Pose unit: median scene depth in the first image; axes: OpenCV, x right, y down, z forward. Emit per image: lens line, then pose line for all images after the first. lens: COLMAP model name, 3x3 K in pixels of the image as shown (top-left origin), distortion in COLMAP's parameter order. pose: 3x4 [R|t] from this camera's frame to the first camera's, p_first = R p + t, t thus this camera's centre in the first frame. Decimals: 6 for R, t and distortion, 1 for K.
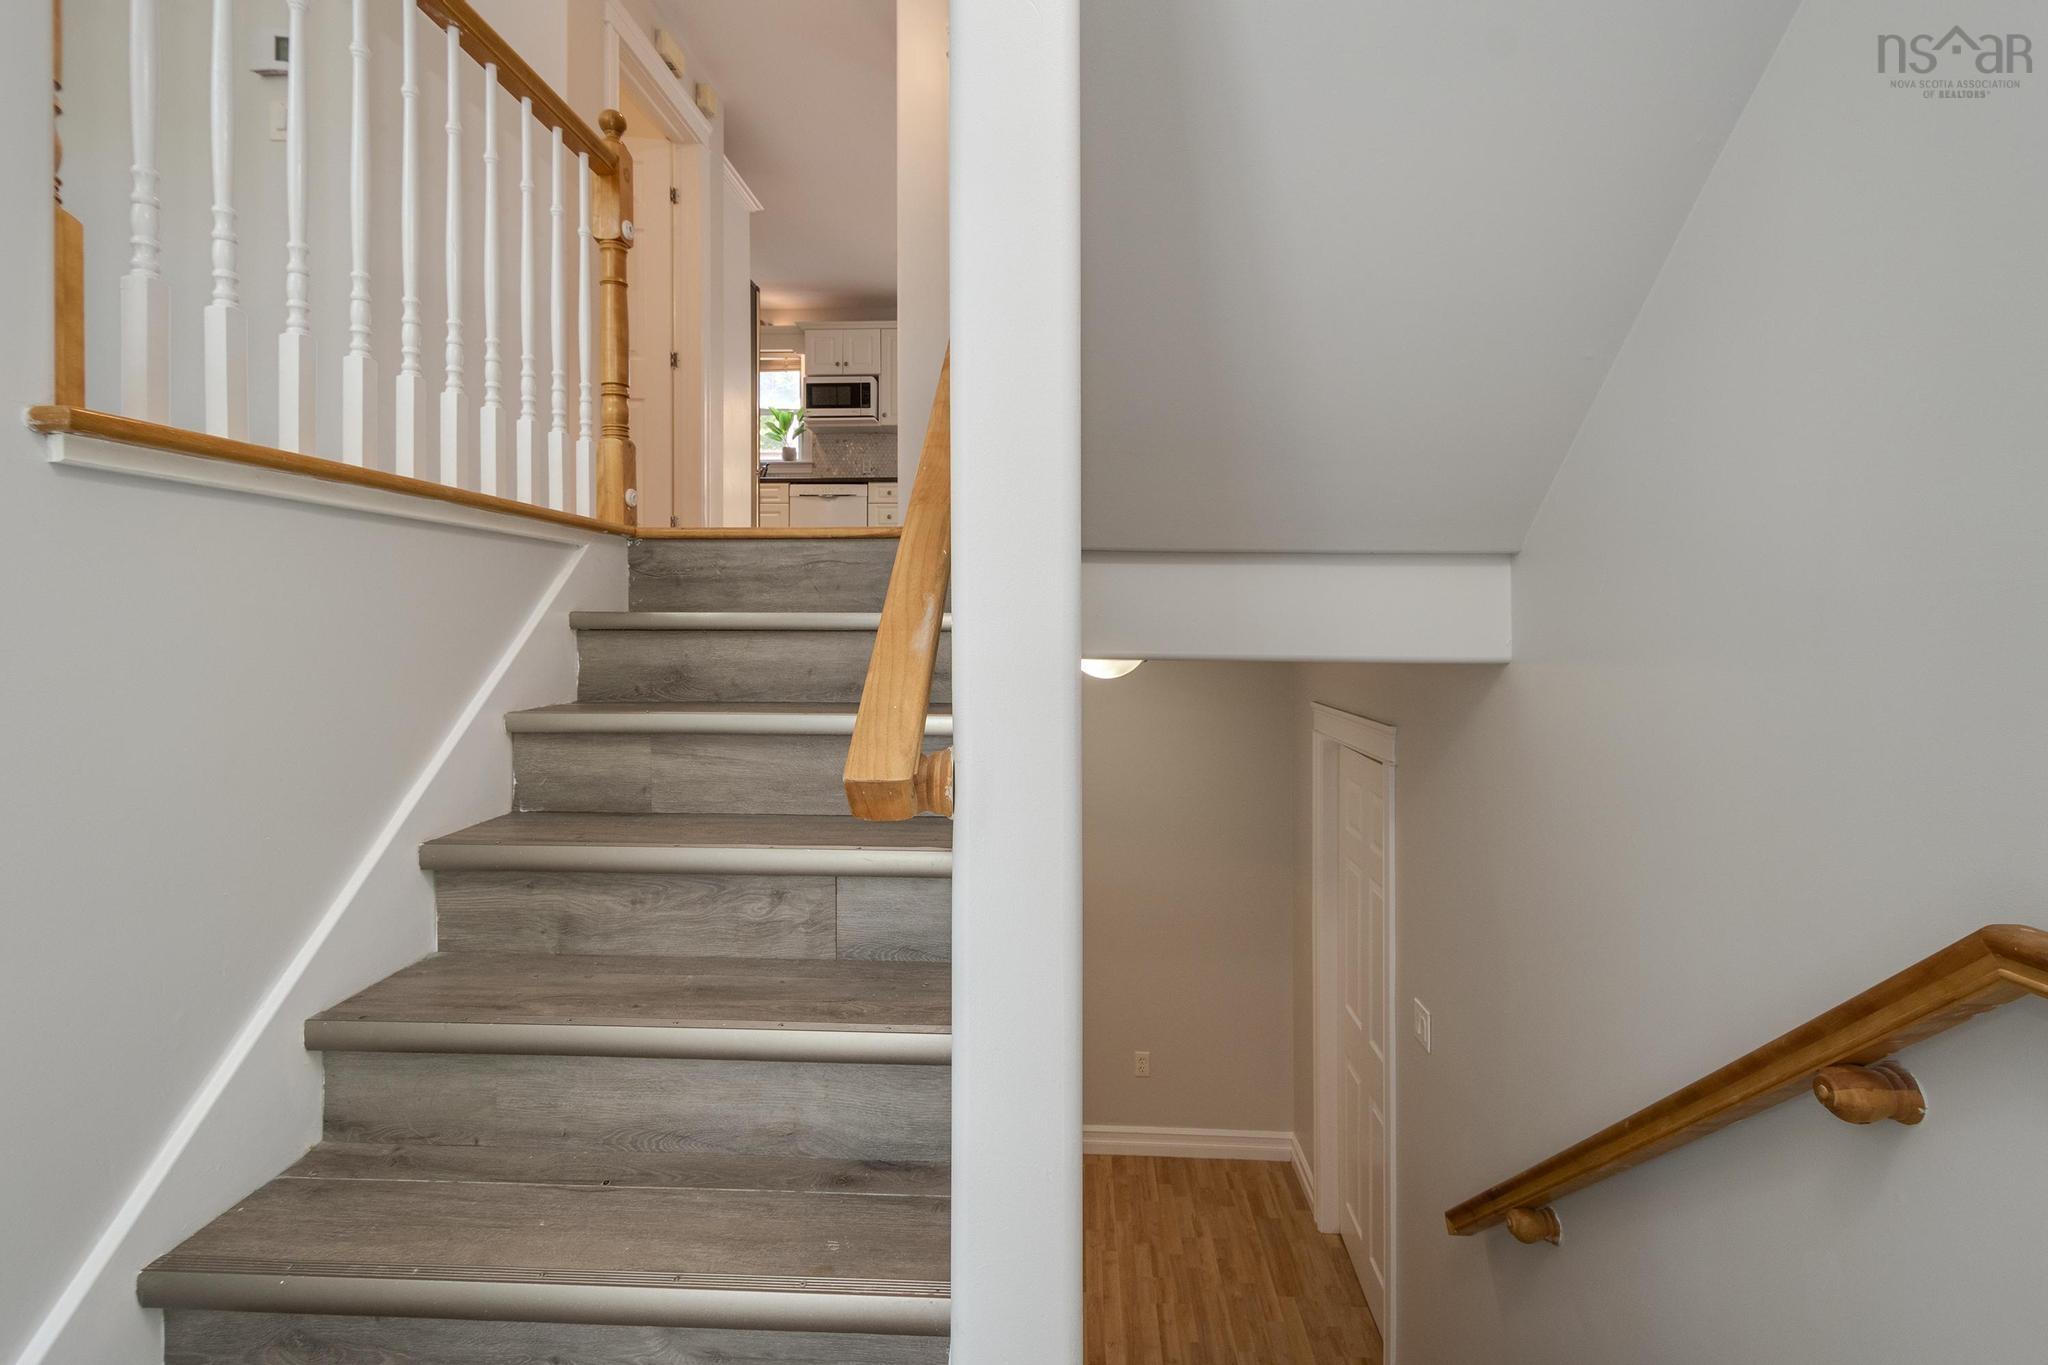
lens RADIAL K [[924.1, 0, 1028.6], [0, 924.1, 627.8], [0, 0, 1]] dist [0.005321, -0.000178]
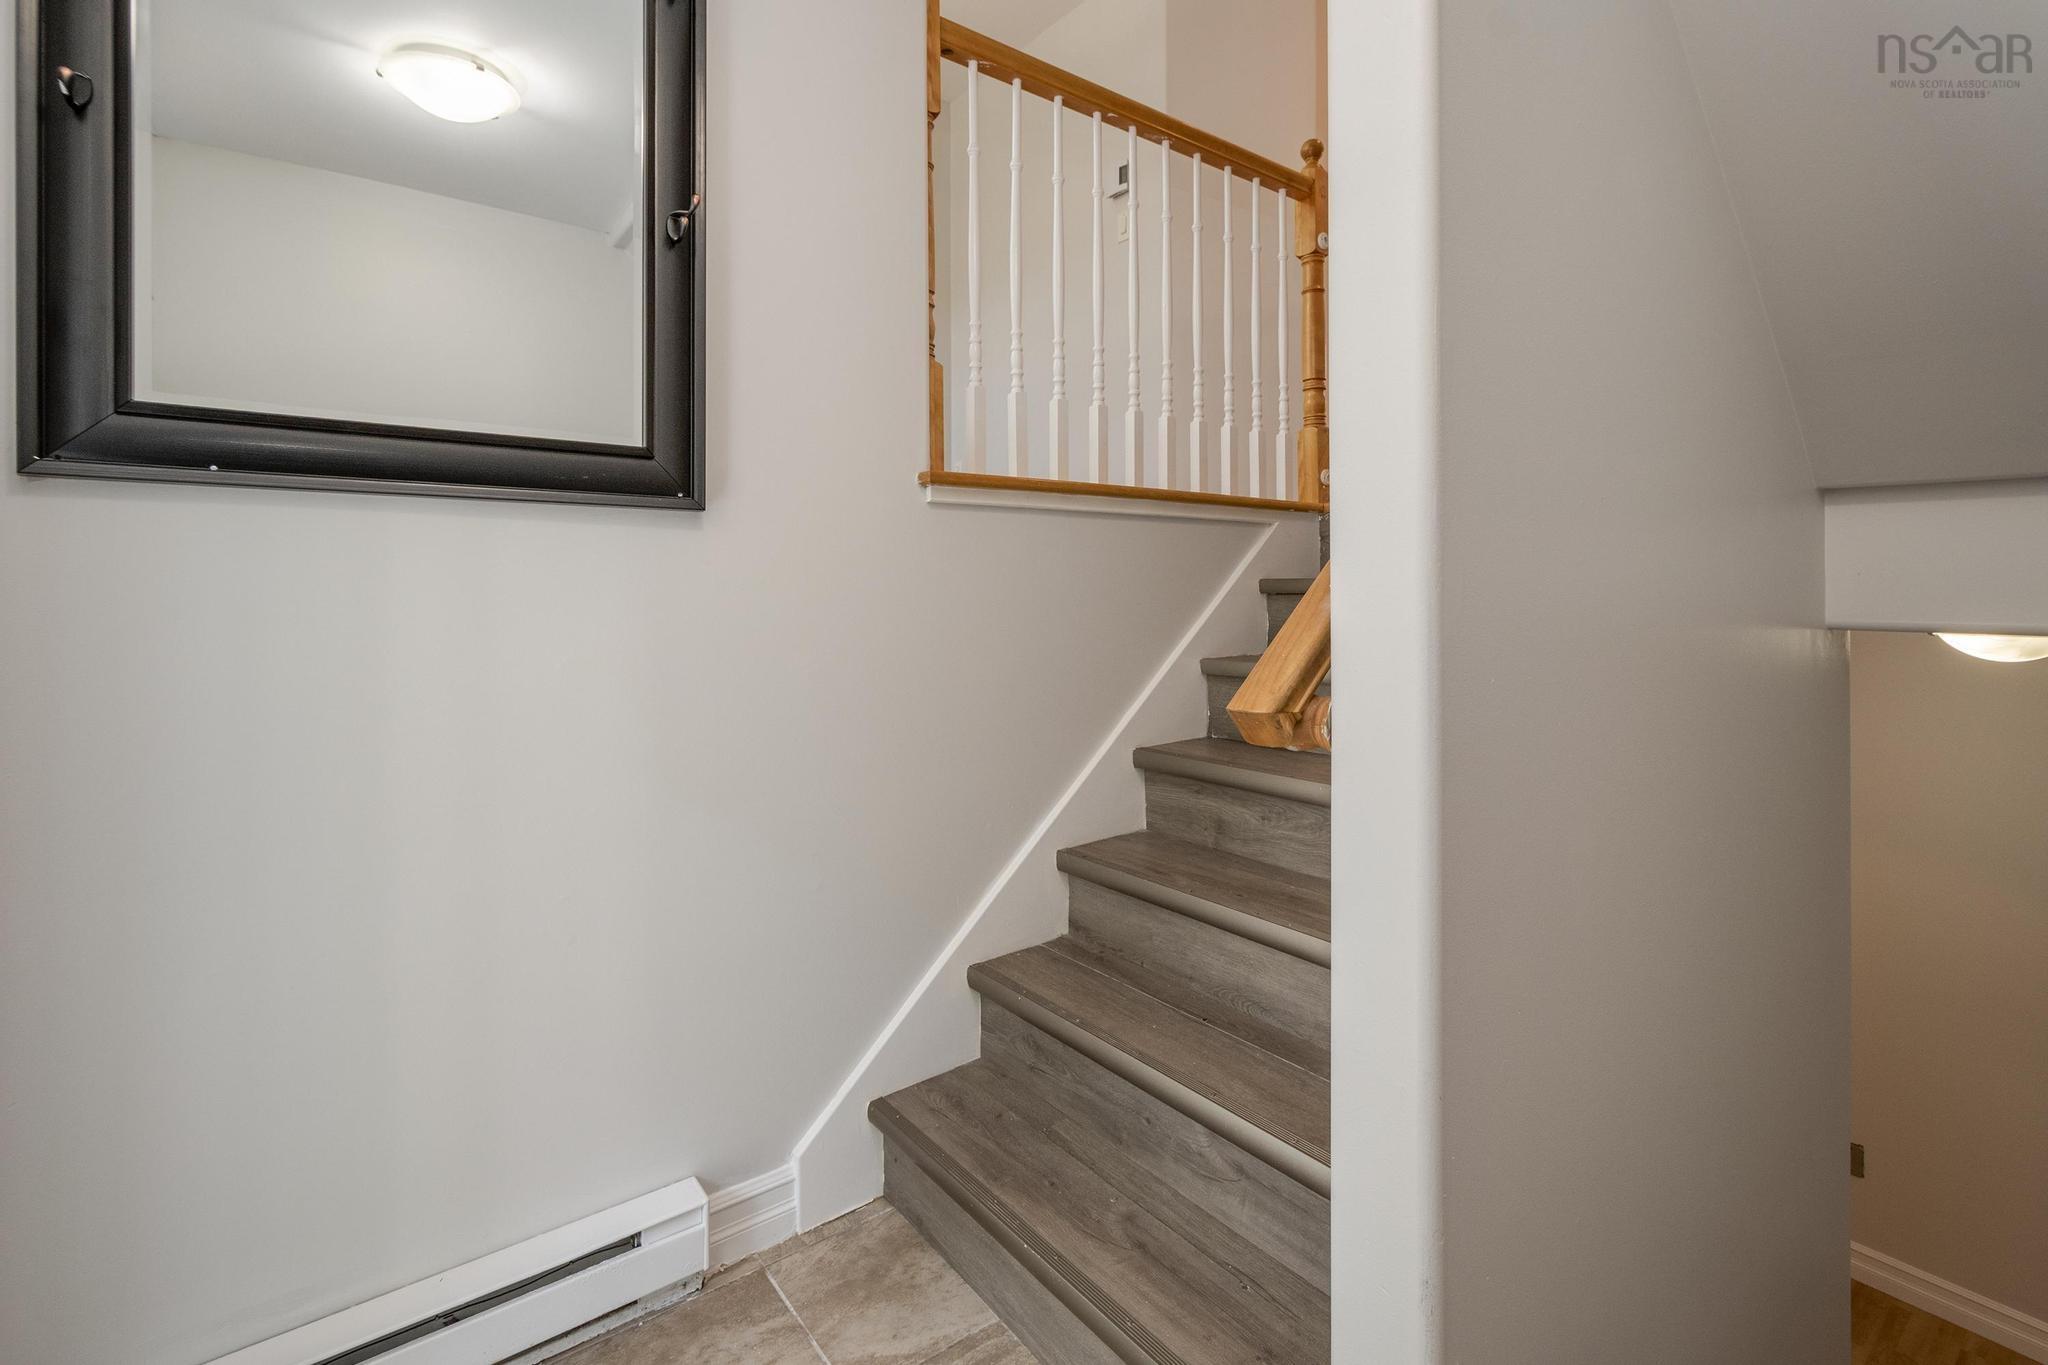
lens RADIAL K [[924.1, 0, 1027.9], [0, 924.1, 600.6], [0, 0, 1]] dist [0.005321, -0.000178]
pose [[0.654140, 0.002112, -0.756371, 0.329982], [0.003643, 0.999976, 0.005944, 0.003590], [0.756365, -0.006644, 0.654116, -0.027144]]
